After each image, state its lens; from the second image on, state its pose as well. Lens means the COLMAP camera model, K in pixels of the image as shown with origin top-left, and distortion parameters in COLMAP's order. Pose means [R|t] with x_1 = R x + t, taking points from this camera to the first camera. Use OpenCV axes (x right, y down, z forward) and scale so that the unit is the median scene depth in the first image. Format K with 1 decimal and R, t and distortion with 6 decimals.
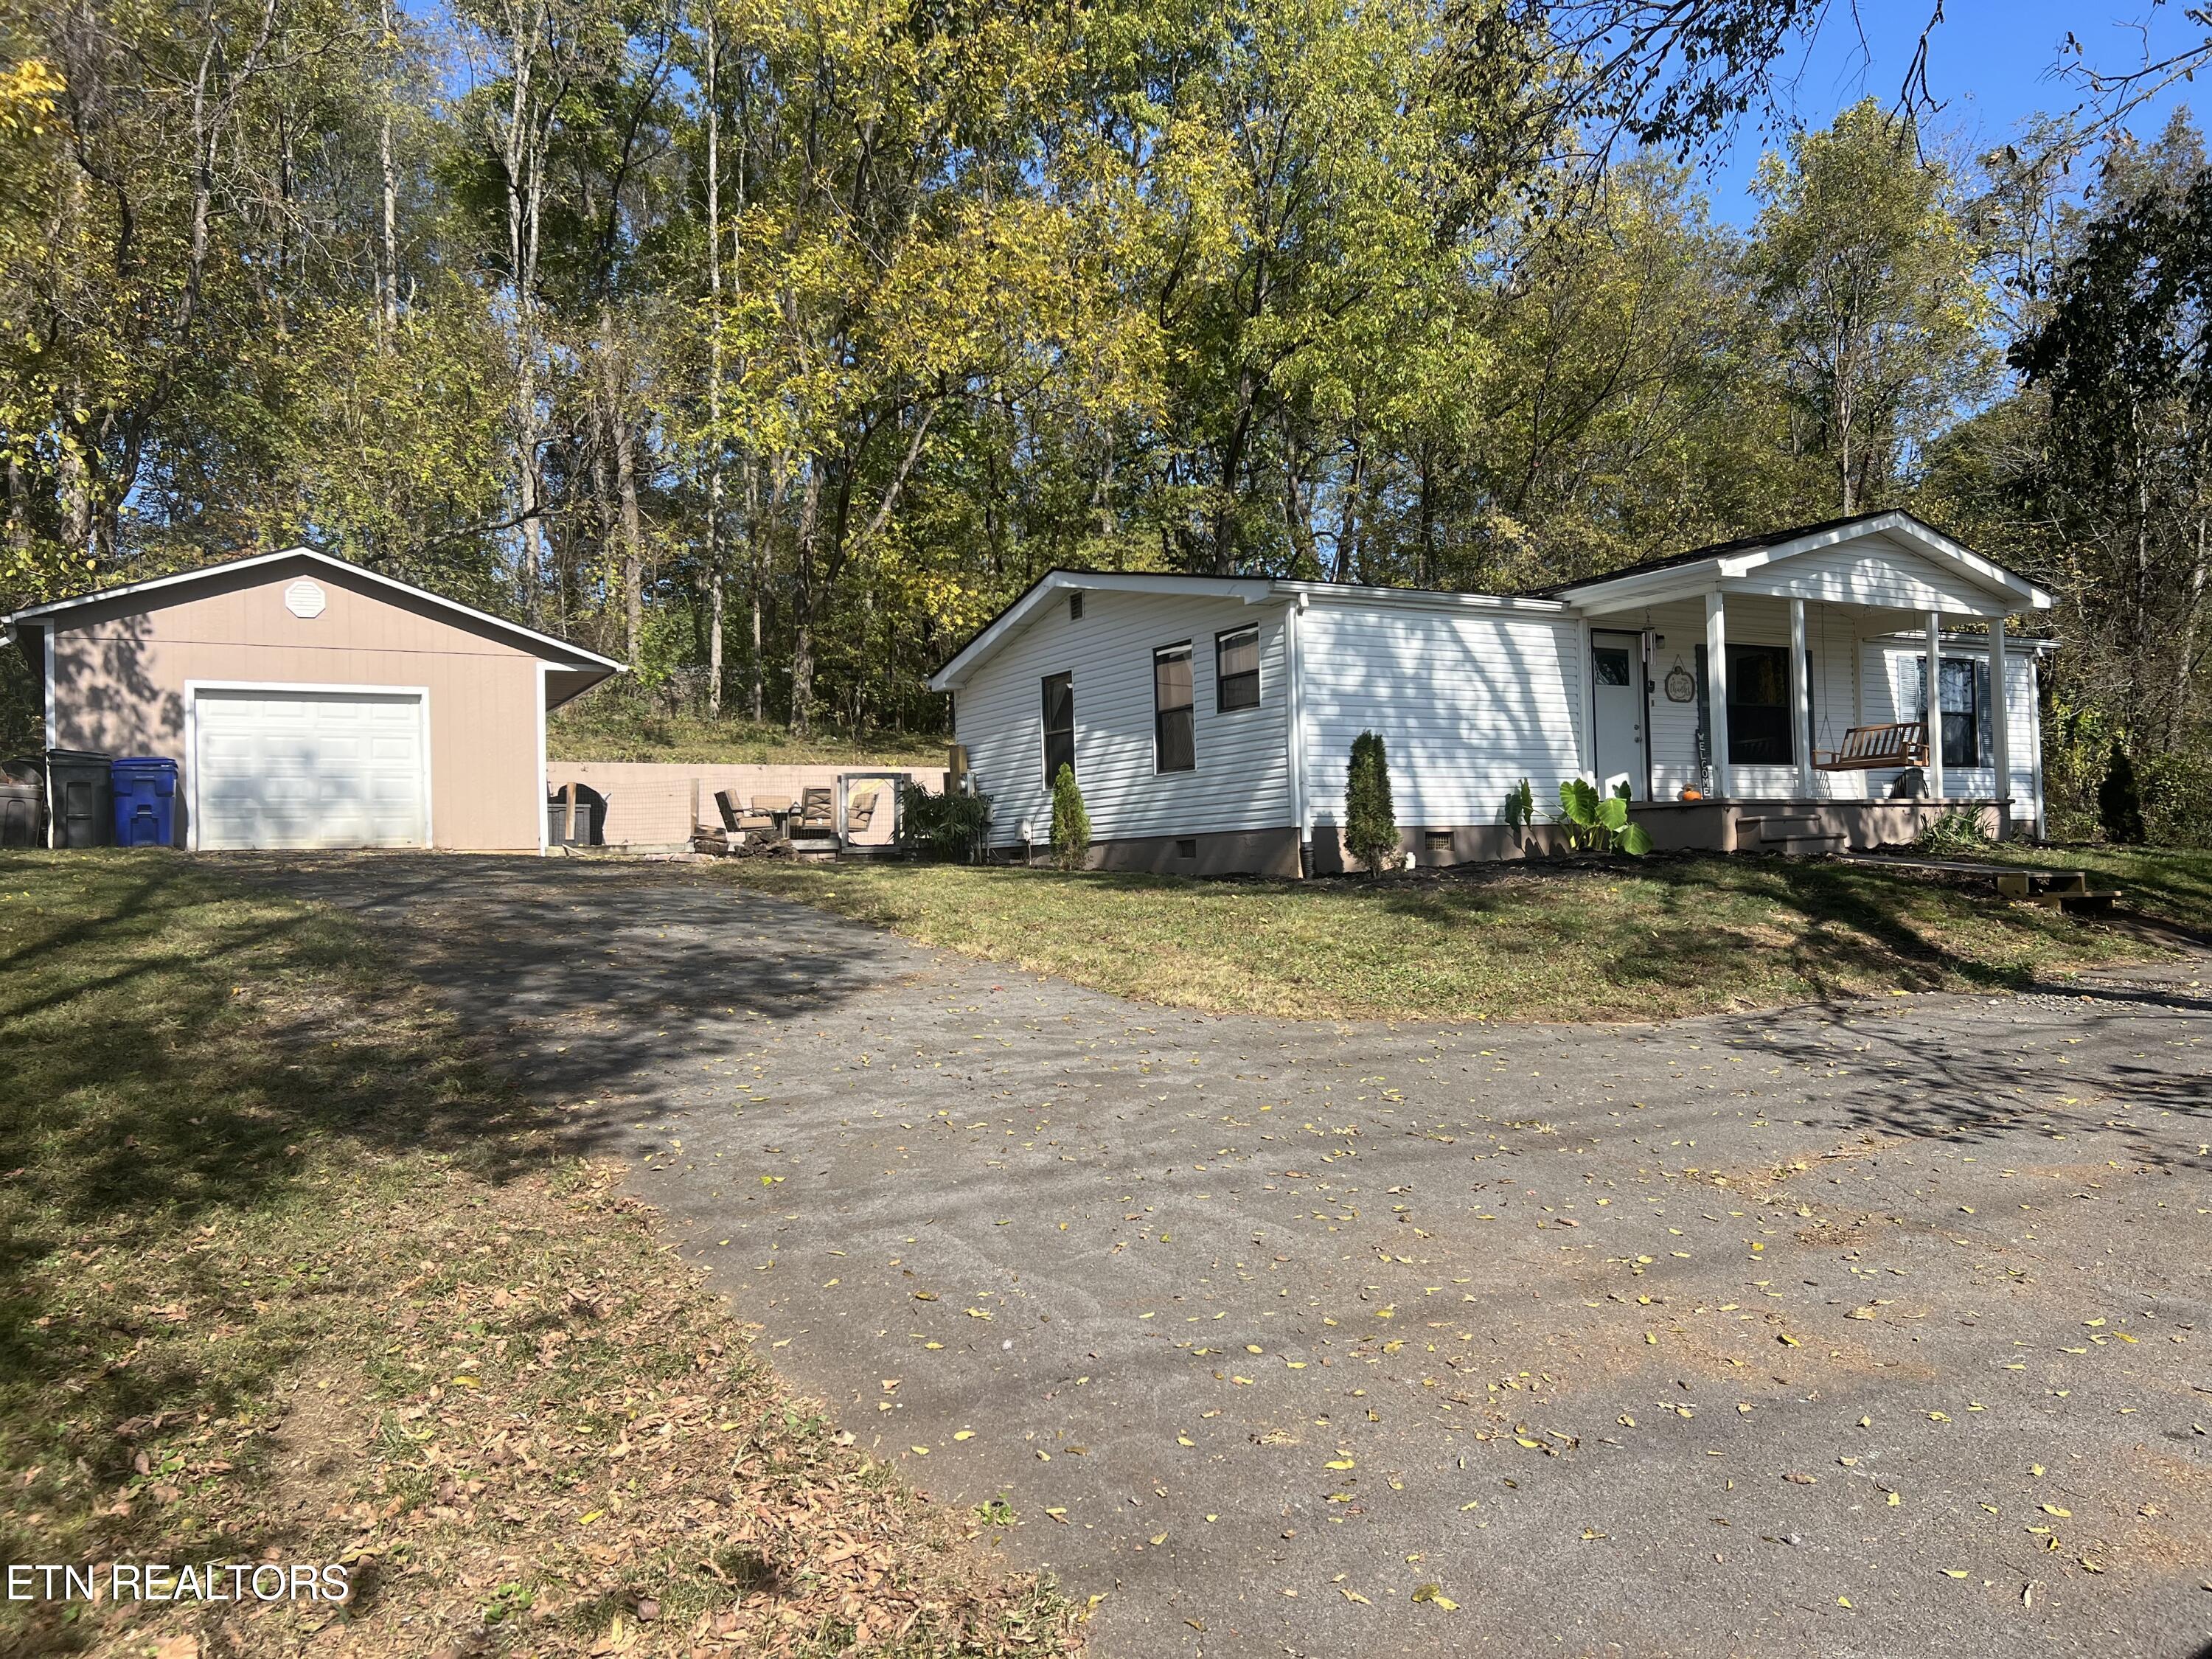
lens RADIAL K [[1646.6, 0, 1106.0], [0, 1646.6, 829.5], [0, 0, 1]] dist [0.078017, 0.006038]
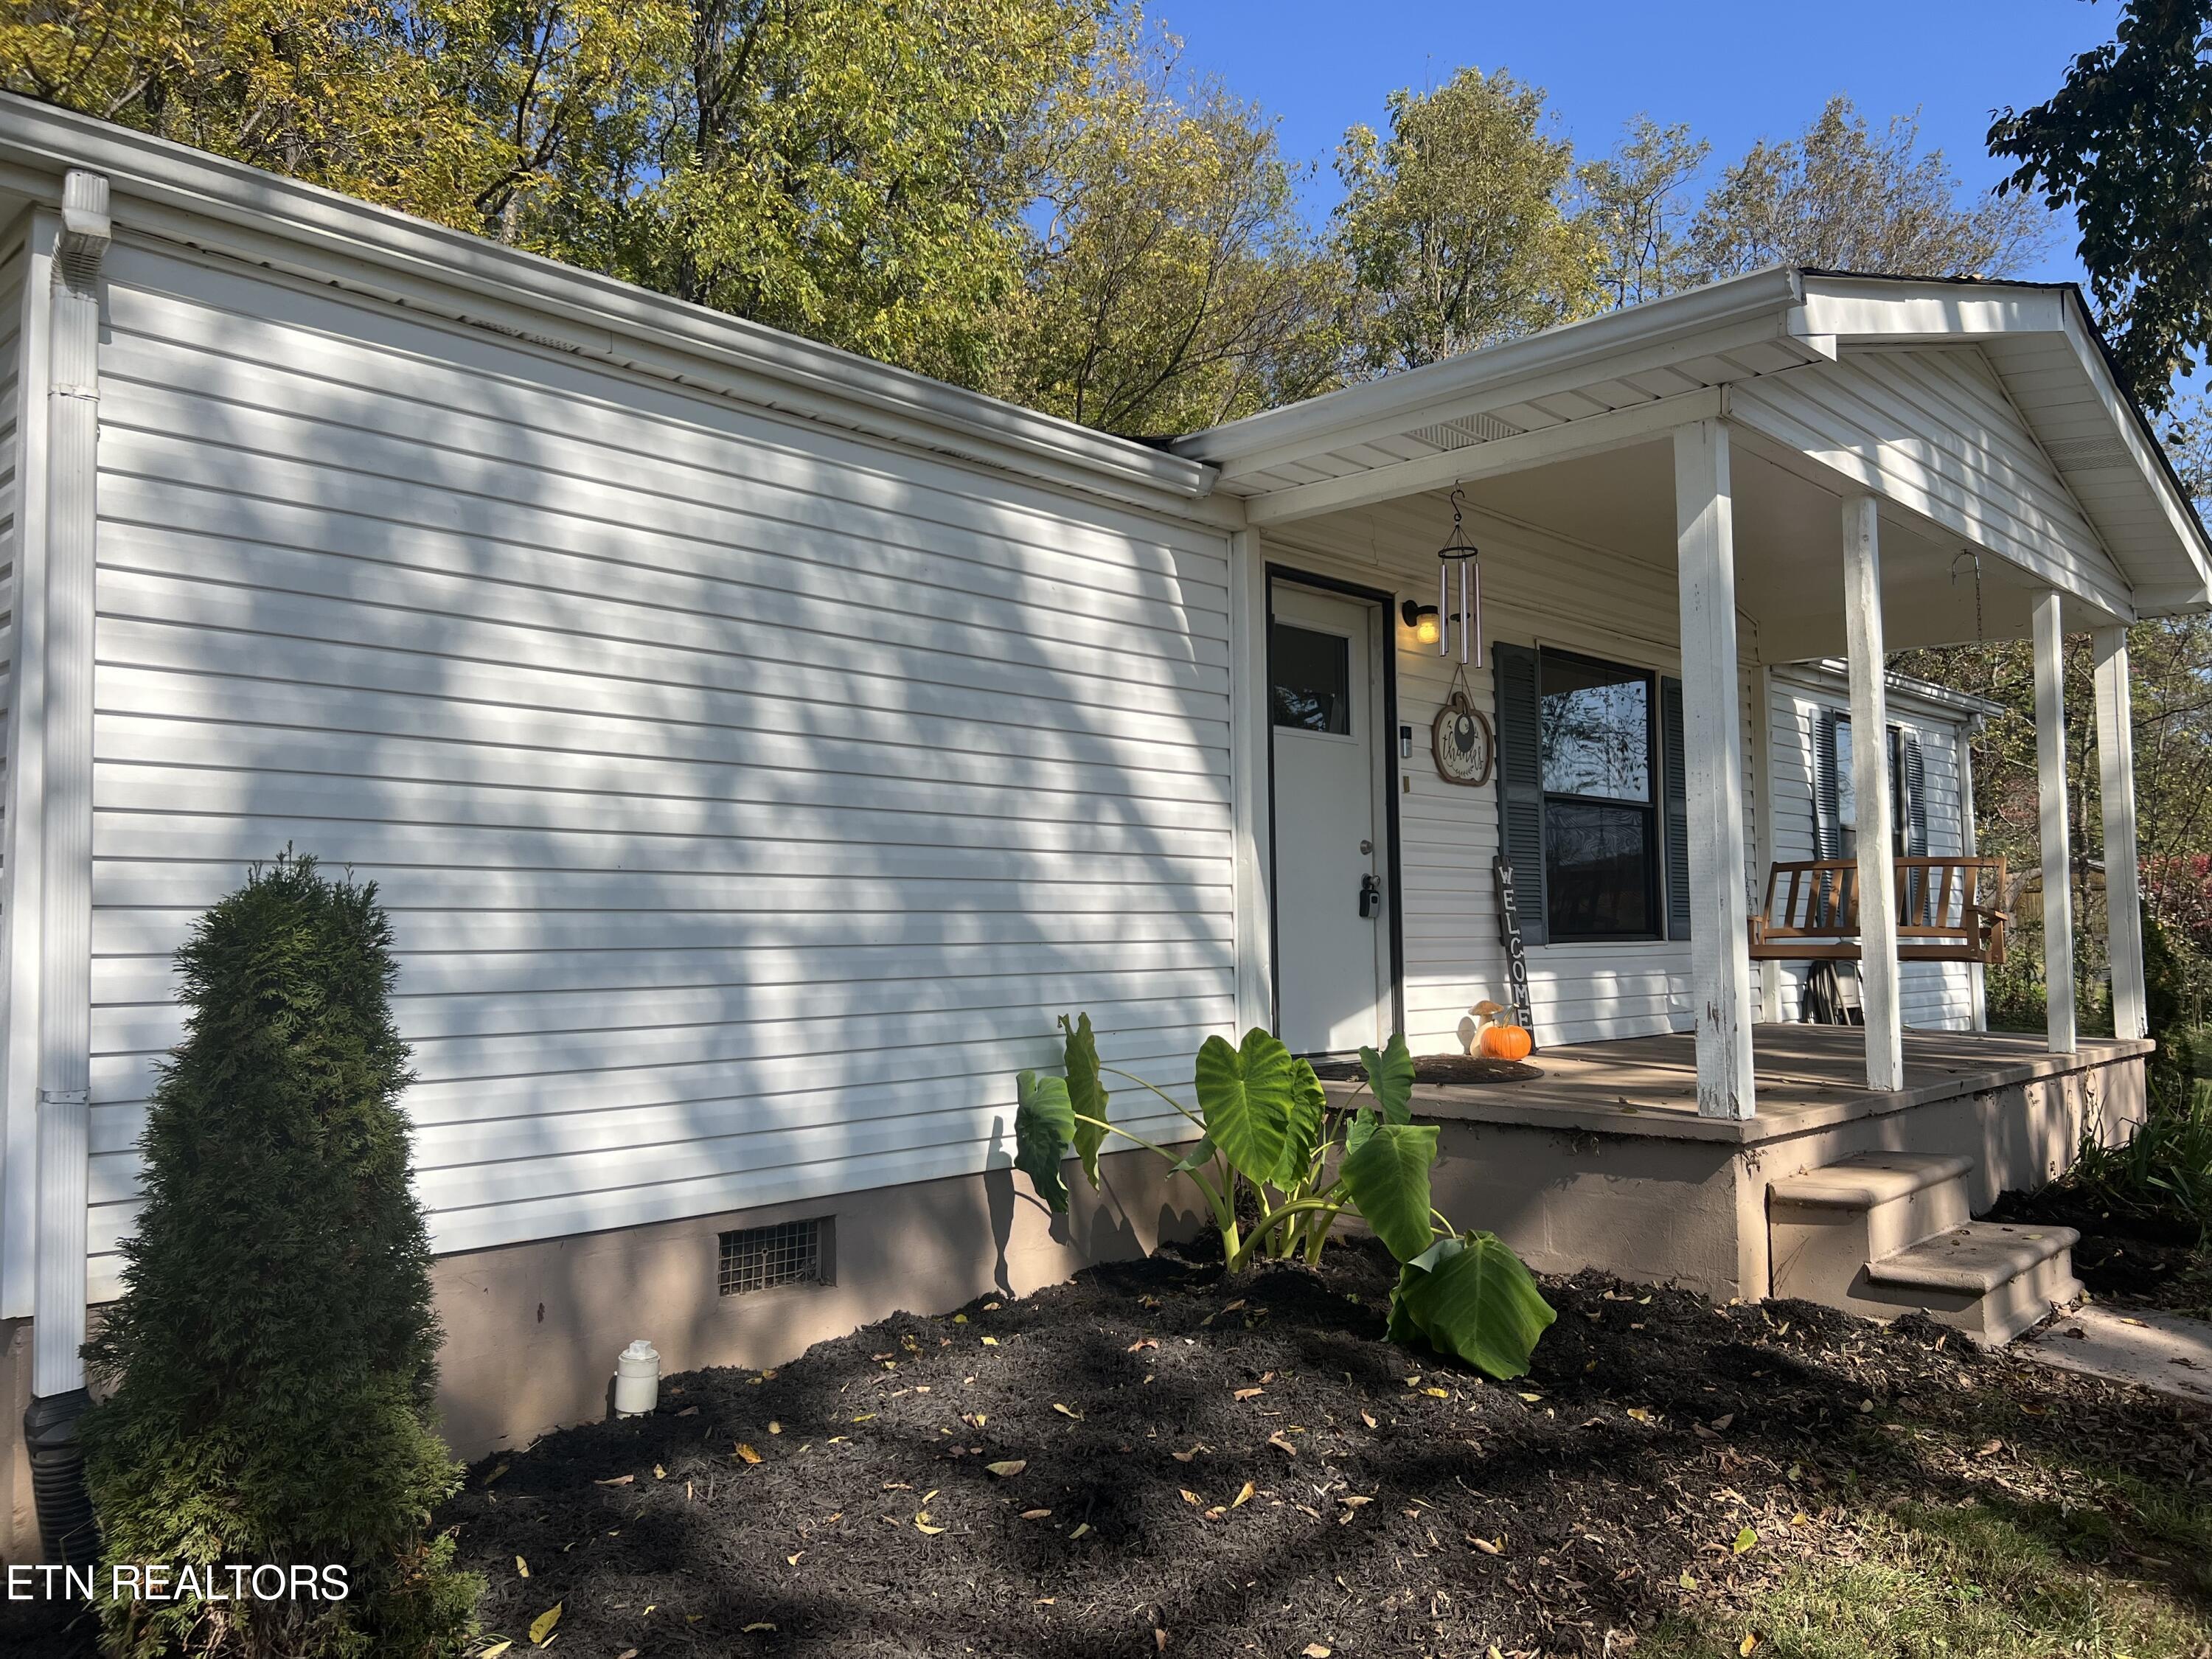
lens RADIAL K [[1686.0, 0, 1112.0], [0, 1686.0, 842.2], [0, 0, 1]] dist [0.034727, -0.030288]
pose [[0.961571, 0.033579, 0.272497, 0.162537], [-0.025359, 0.999112, -0.033633, -0.048852], [-0.273384, 0.025431, 0.961569, 0.654908]]
